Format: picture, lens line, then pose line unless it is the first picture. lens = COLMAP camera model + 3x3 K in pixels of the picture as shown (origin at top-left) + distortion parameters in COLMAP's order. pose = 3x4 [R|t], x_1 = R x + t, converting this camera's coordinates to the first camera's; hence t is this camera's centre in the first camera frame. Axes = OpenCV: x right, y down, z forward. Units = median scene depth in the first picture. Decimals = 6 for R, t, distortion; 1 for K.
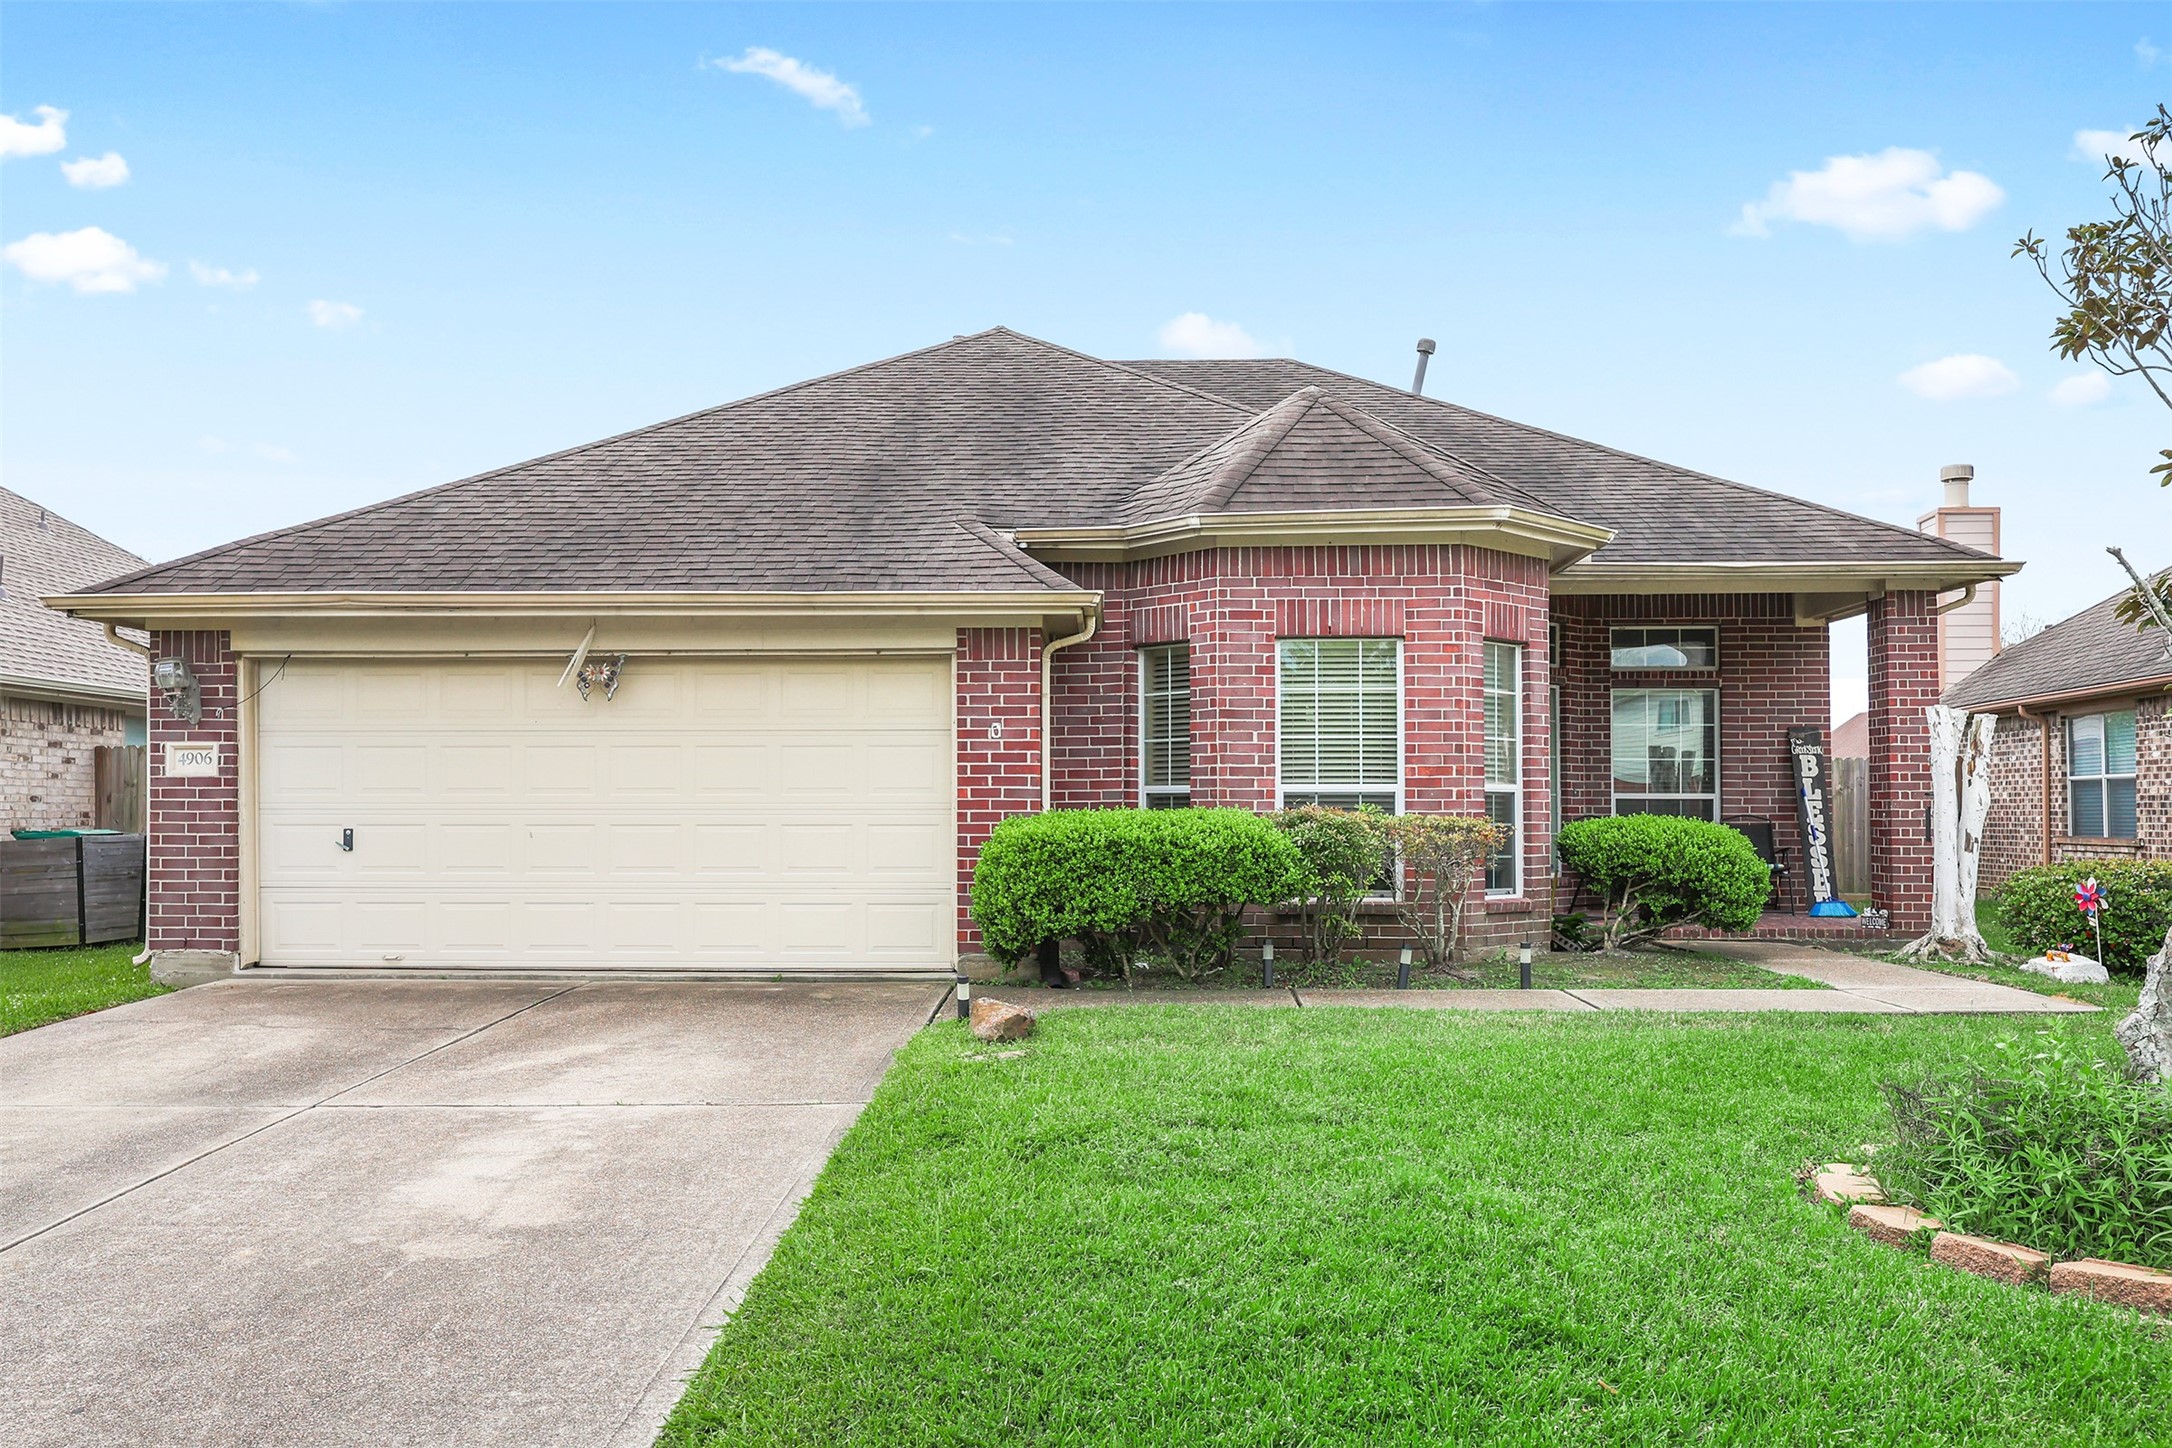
lens RADIAL K [[1741.9, 0, 1078.8], [0, 1741.9, 742.6], [0, 0, 1]] dist [0.004567, 0.003101]
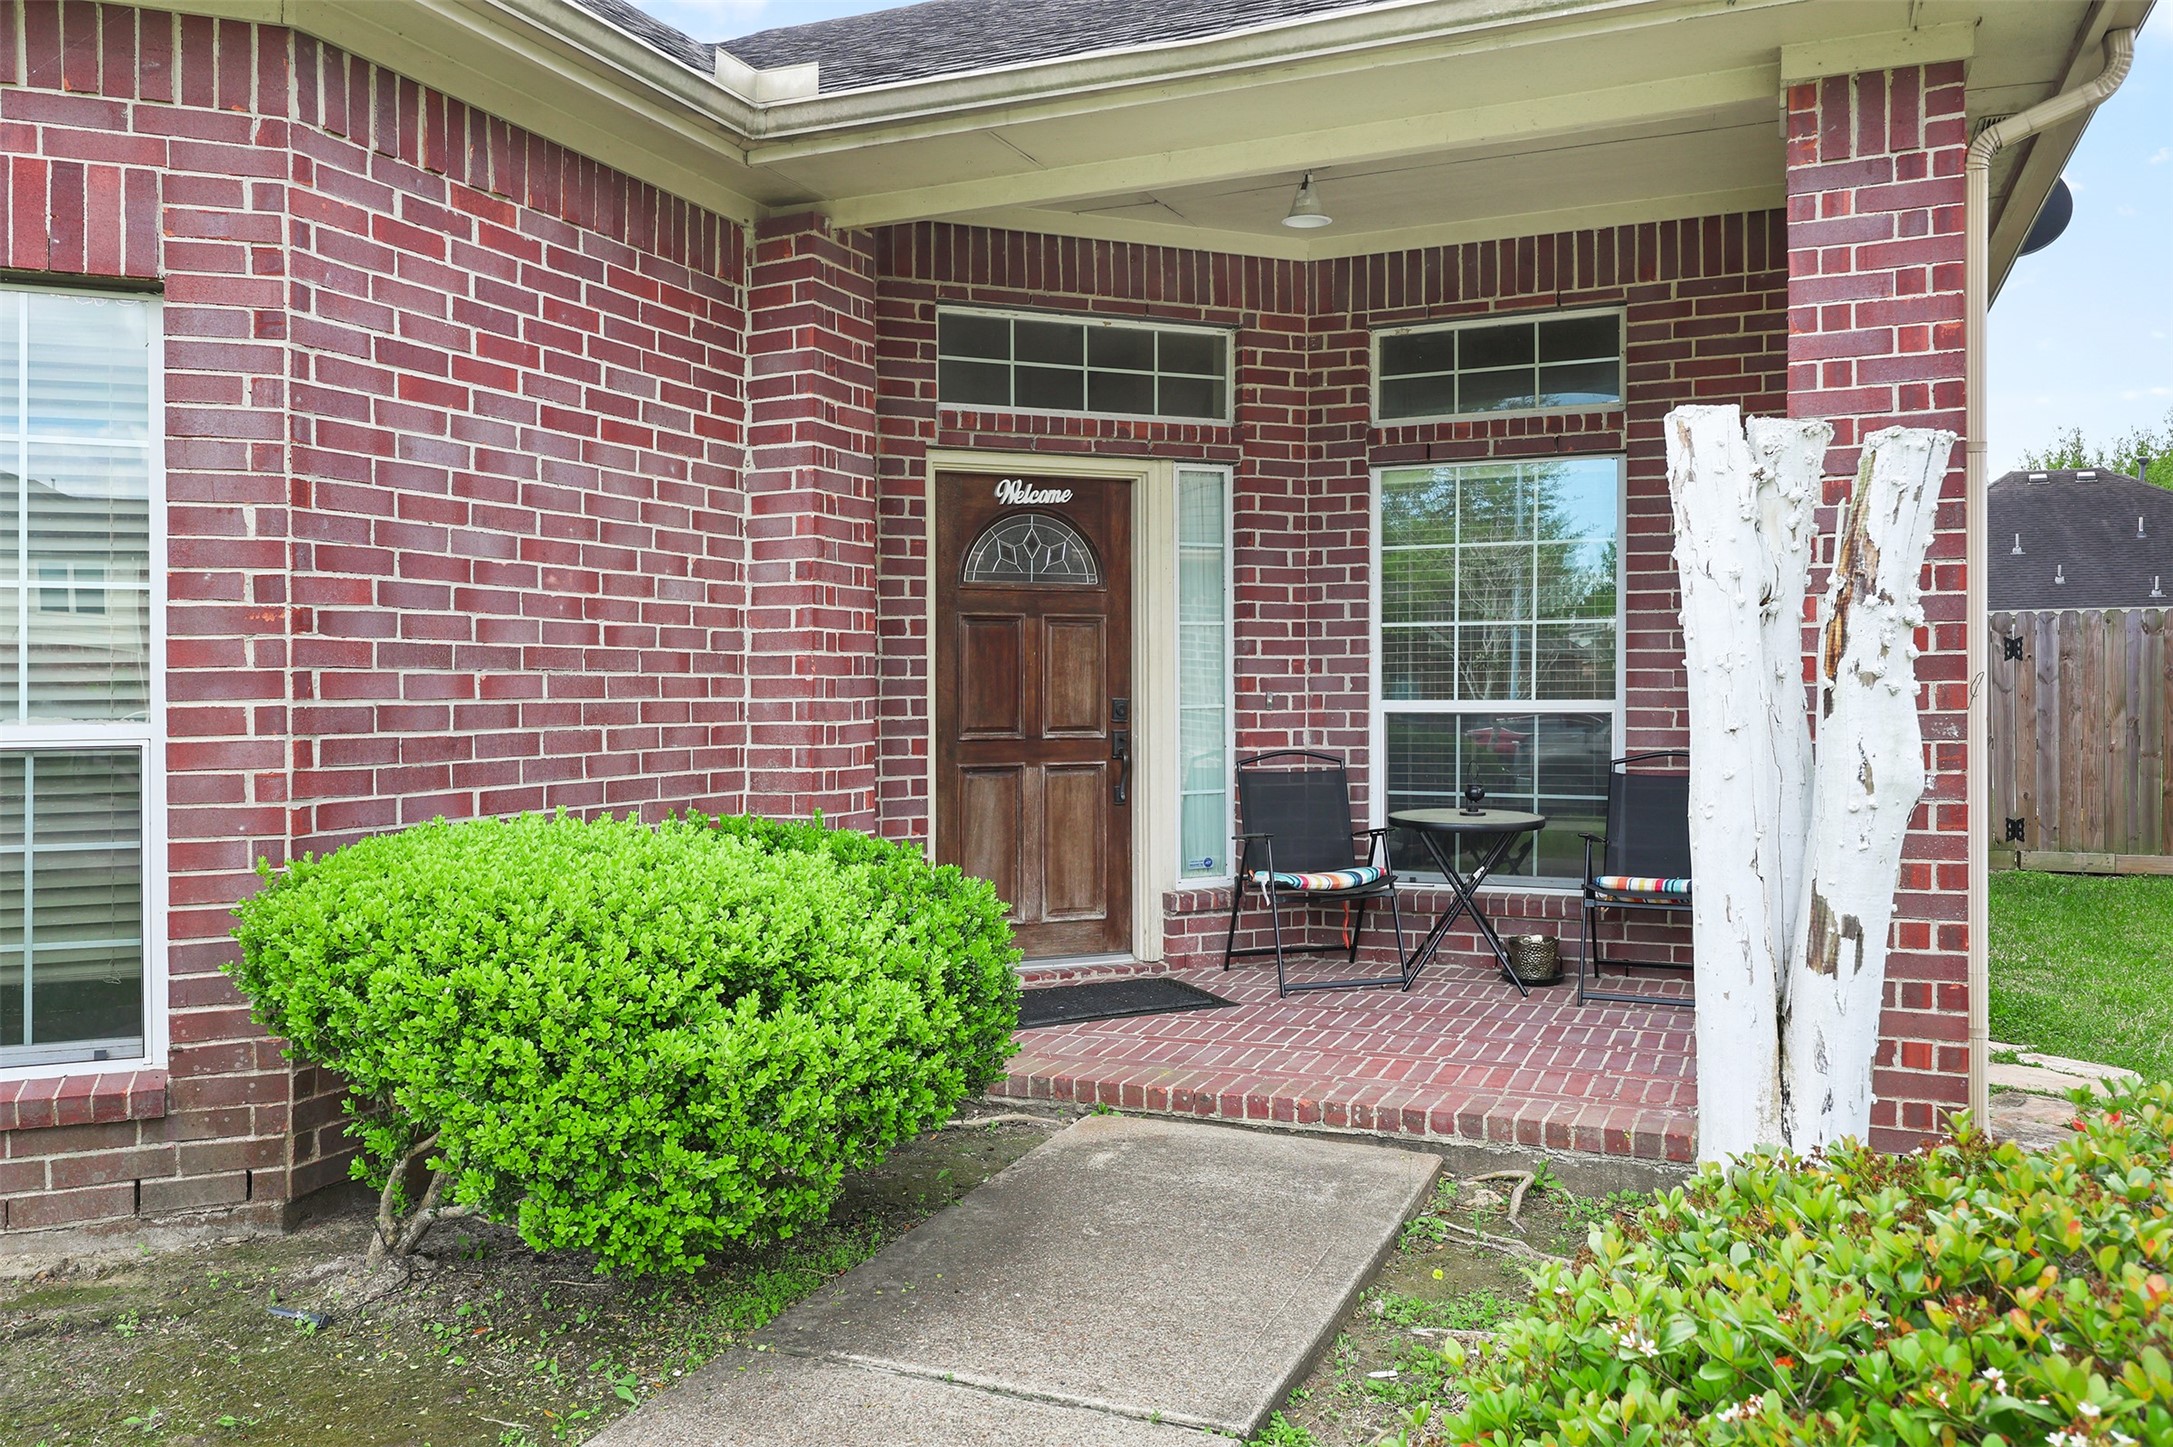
lens RADIAL K [[1635.7, 0, 1080.0], [0, 1635.7, 688.3], [0, 0, 1]] dist [0.018706, -0.006895]
pose [[0.930057, -0.006473, -0.367359, 0.548342], [0.023353, 0.998864, 0.041526, 0.009213], [0.366673, -0.047200, 0.929152, 0.810263]]
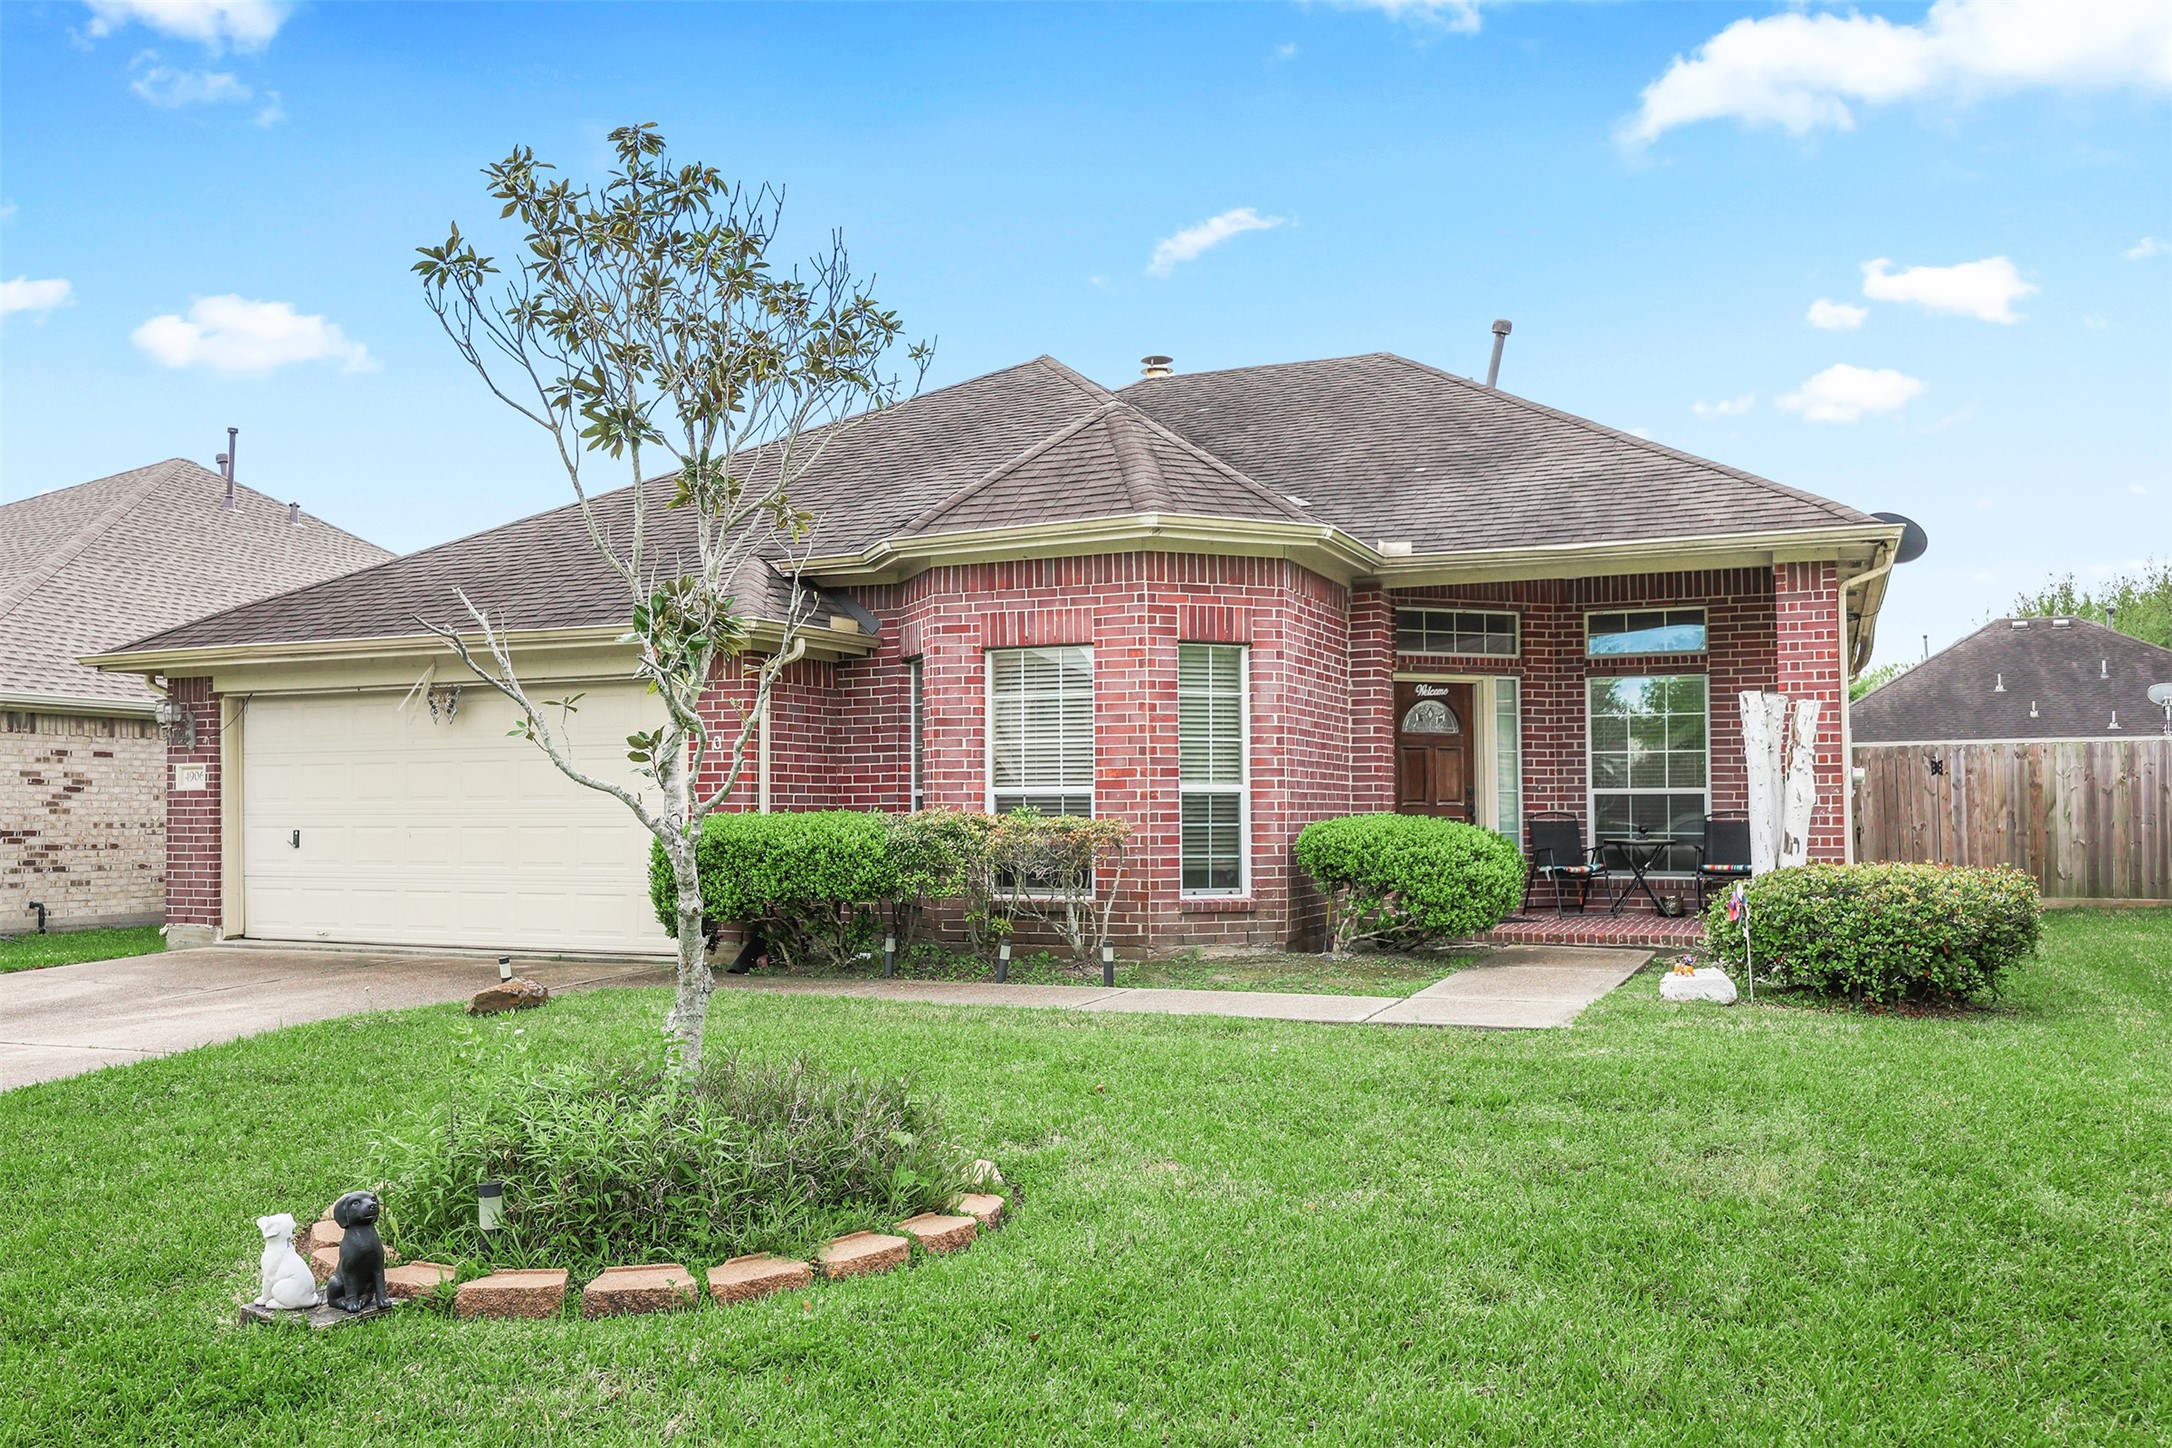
lens RADIAL K [[1700.0, 0, 1081.2], [0, 1700.0, 714.0], [0, 0, 1]] dist [0.016970, 0.003267]
pose [[0.930309, -0.025114, -0.365916, 0.545085], [0.020478, 0.999653, -0.016545, -0.002334], [0.366205, 0.007899, 0.930501, 0.057188]]
